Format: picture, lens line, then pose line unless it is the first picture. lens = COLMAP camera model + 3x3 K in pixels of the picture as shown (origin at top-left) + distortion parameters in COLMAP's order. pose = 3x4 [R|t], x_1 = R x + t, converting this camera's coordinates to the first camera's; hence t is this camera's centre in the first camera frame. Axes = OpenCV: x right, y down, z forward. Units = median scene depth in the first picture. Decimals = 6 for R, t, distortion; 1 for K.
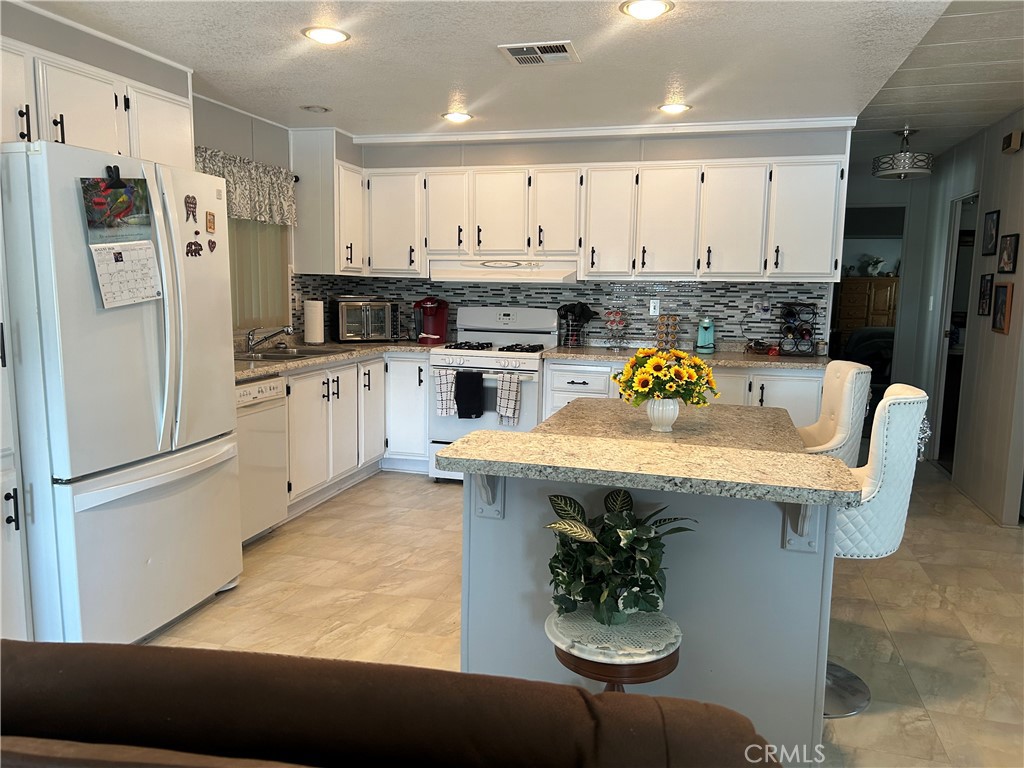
lens RADIAL K [[768.5, 0, 514.6], [0, 768.5, 385.3], [0, 0, 1]] dist [0.043385, -0.047719]
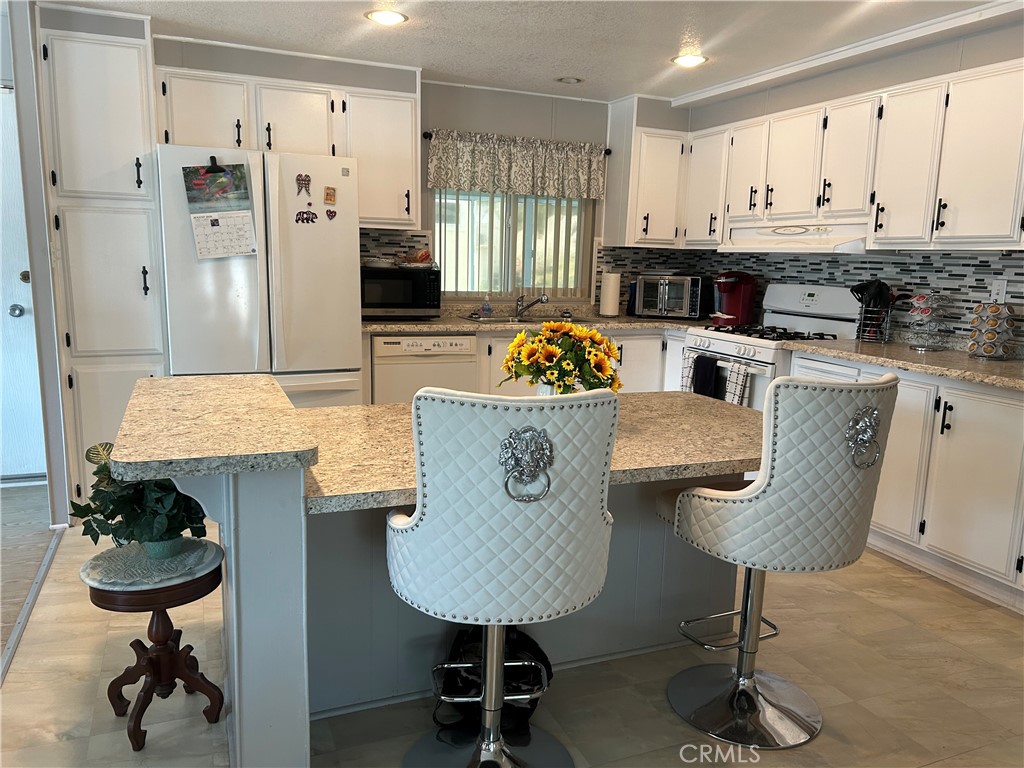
lens RADIAL K [[768.5, 0, 514.6], [0, 768.5, 385.3], [0, 0, 1]] dist [0.043385, -0.047719]
pose [[0.618743, 0.128589, -0.774998, 0.468375], [-0.119695, 0.990426, 0.068771, -0.018869], [0.776421, 0.050212, 0.628211, 0.284975]]
